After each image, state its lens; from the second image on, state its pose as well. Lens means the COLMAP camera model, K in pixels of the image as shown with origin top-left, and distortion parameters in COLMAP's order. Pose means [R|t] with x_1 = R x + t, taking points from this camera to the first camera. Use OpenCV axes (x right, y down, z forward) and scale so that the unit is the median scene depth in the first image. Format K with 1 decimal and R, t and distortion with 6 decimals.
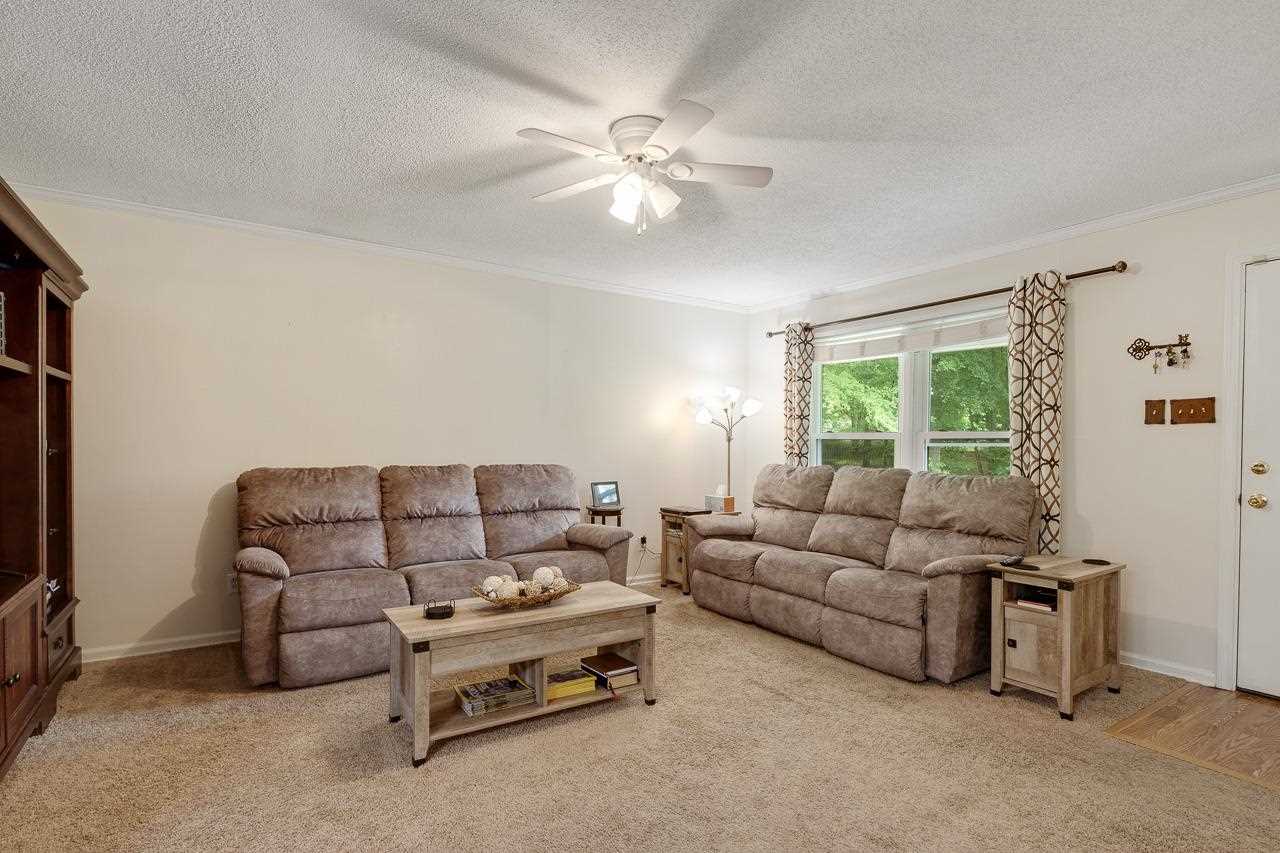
lens RADIAL K [[622.4, 0, 641.0], [0, 622.4, 456.9], [0, 0, 1]] dist [-0.005275, -0.000835]
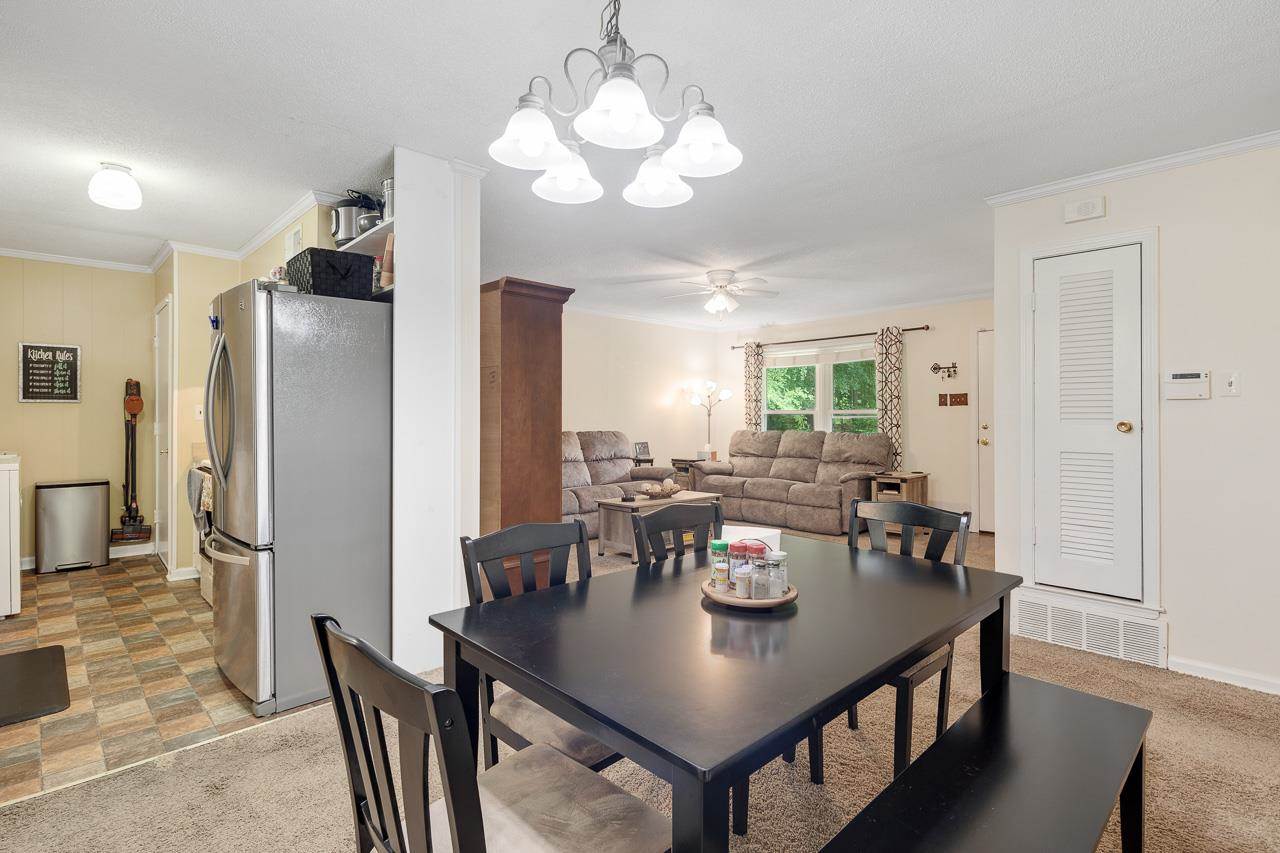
lens RADIAL K [[622.4, 0, 638.5], [0, 622.4, 420.0], [0, 0, 1]] dist [-0.005275, -0.000835]
pose [[0.983129, -0.007601, 0.182757, -0.433068], [0.011429, 0.999737, -0.019903, 0.018805], [-0.182557, 0.021656, 0.982957, -0.676170]]
